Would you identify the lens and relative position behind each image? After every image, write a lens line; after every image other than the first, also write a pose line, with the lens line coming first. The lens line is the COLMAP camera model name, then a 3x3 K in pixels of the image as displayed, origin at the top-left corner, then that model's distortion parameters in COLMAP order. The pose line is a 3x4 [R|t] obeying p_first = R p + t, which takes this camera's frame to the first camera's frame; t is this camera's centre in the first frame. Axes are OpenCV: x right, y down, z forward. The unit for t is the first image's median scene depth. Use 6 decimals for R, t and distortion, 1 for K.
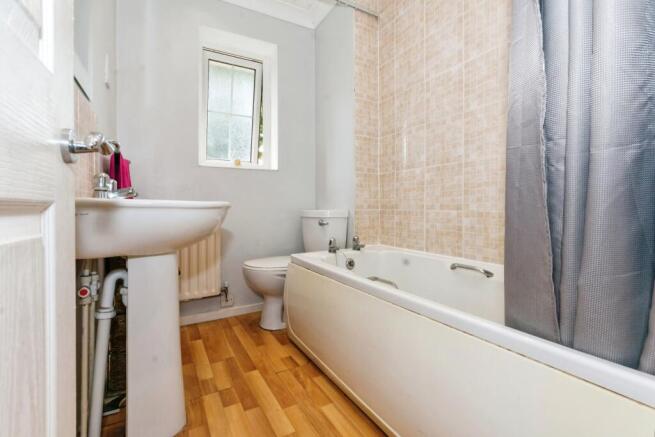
lens RADIAL K [[287.3, 0, 321.4], [0, 287.3, 217.1], [0, 0, 1]] dist [0.003078, -0.001444]
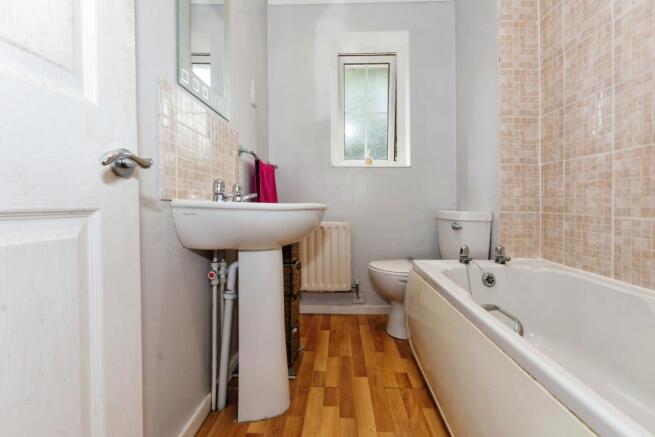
lens RADIAL K [[287.3, 0, 330.1], [0, 287.3, 213.0], [0, 0, 1]] dist [0.003078, -0.001444]
pose [[0.864385, 0.026779, -0.502117, 0.118878], [-0.028280, 0.999589, 0.004627, -0.014422], [0.502035, 0.010201, 0.864787, 0.091532]]
